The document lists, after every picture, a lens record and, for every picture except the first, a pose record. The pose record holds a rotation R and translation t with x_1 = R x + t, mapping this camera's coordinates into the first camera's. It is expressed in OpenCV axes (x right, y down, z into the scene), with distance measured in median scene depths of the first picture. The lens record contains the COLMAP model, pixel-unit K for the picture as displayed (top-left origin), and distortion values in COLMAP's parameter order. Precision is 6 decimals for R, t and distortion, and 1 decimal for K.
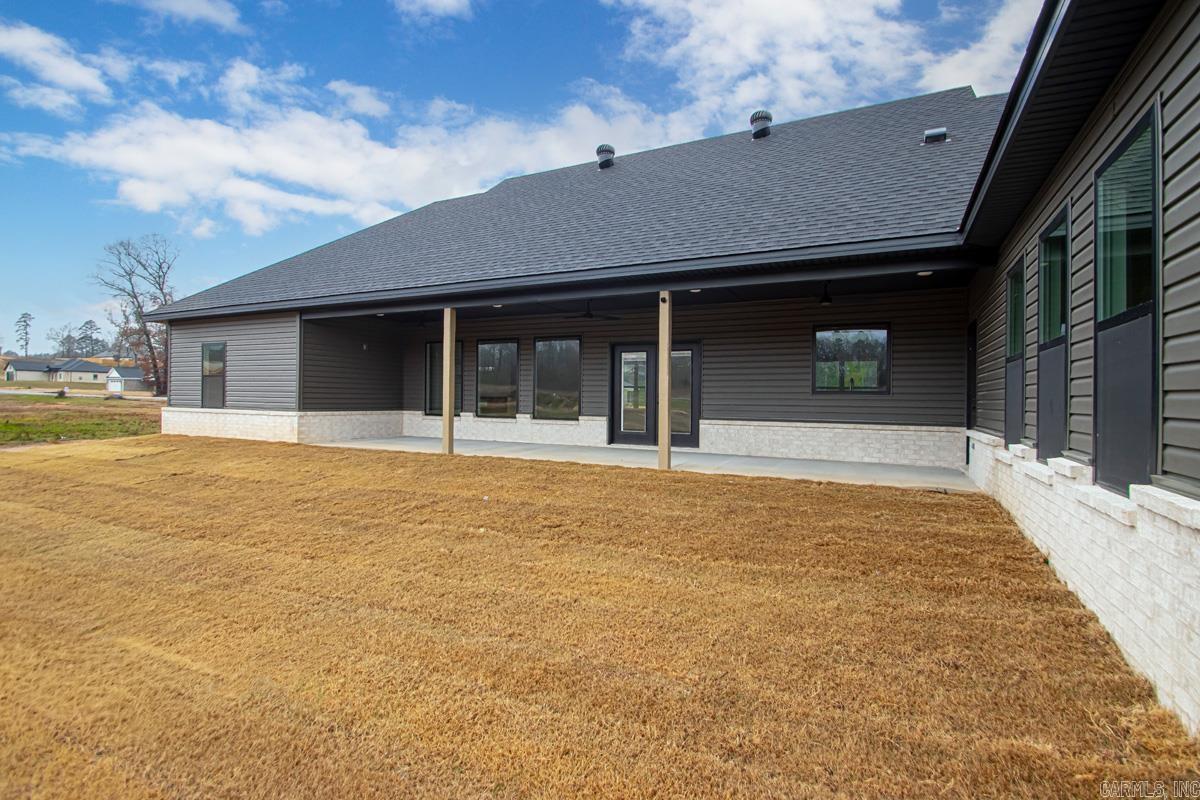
lens RADIAL K [[565.3, 0, 610.7], [0, 565.3, 398.5], [0, 0, 1]] dist [0.000332, -0.000254]
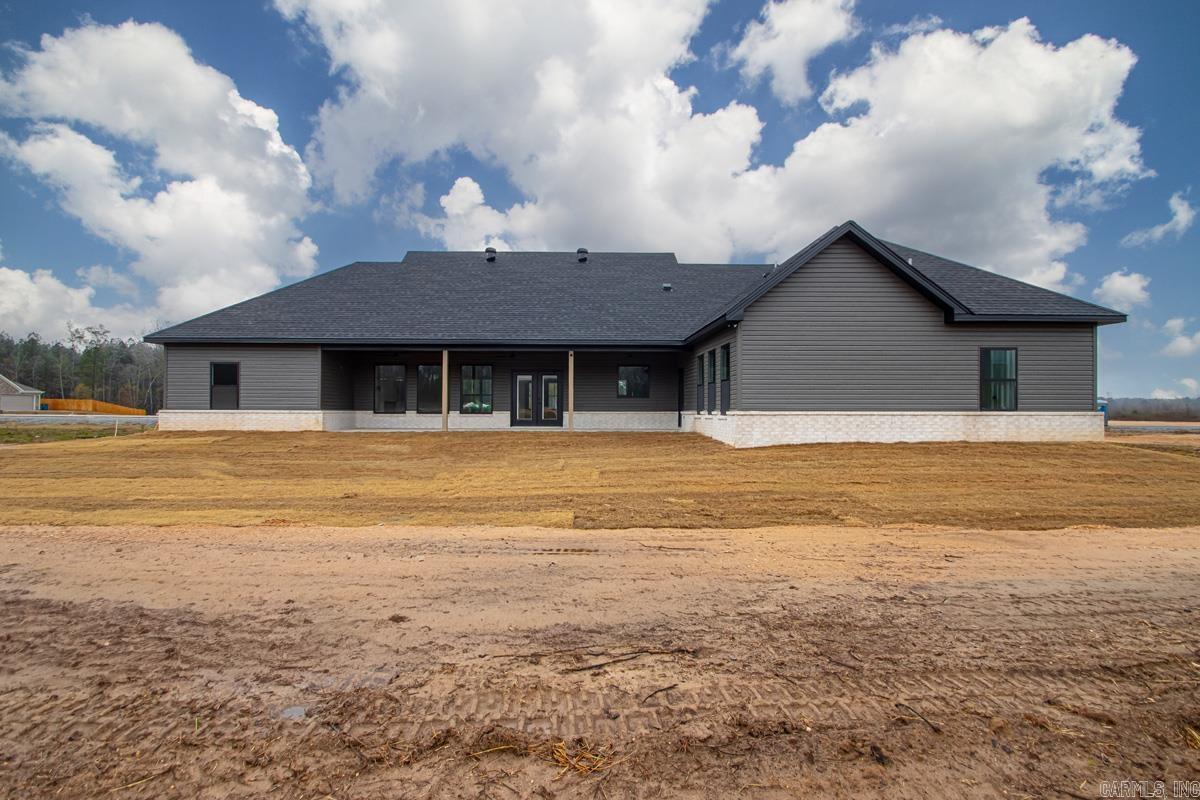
lens RADIAL K [[565.3, 0, 610.7], [0, 565.3, 398.5], [0, 0, 1]] dist [0.000332, -0.000254]
pose [[0.868491, -0.005115, 0.495679, -0.630278], [0.010343, 0.999916, -0.007804, 0.011820], [-0.495597, 0.011905, 0.868471, -0.729707]]
